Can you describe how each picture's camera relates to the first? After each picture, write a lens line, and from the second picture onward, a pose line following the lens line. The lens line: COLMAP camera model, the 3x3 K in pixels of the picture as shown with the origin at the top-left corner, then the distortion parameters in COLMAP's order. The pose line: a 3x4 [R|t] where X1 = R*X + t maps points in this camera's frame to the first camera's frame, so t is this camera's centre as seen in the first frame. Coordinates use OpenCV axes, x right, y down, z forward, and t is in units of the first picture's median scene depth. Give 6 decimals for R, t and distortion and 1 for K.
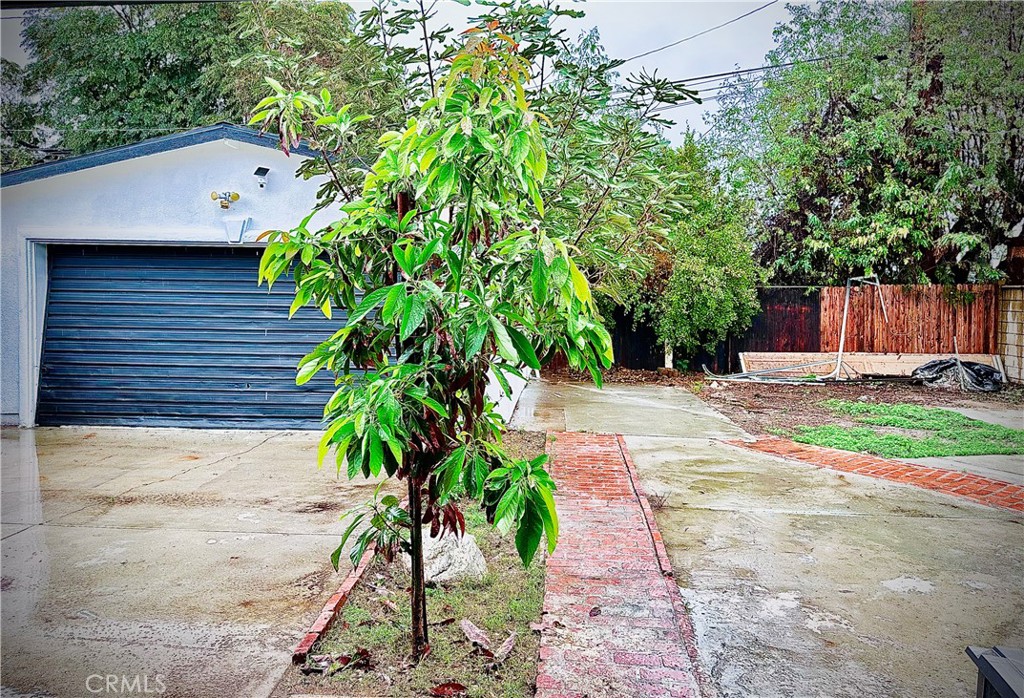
lens RADIAL K [[895.4, 0, 511.8], [0, 895.4, 349.3], [0, 0, 1]] dist [-0.008105, -0.000028]
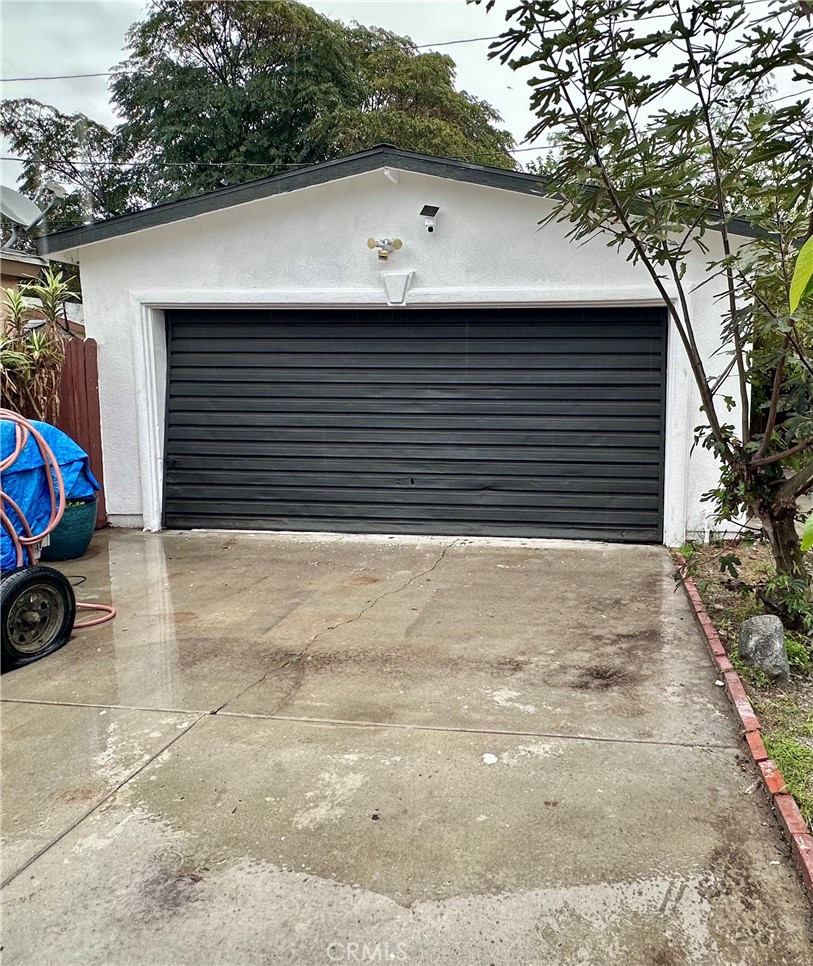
lens RADIAL K [[656.4, 0, 407.1], [0, 656.4, 482.0], [0, 0, 1]] dist [0.000760, -0.003114]
pose [[0.998117, 0.001704, -0.061310, -0.262156], [0.004084, 0.995548, 0.094170, -0.015778], [0.061197, -0.094243, 0.993666, 0.399925]]
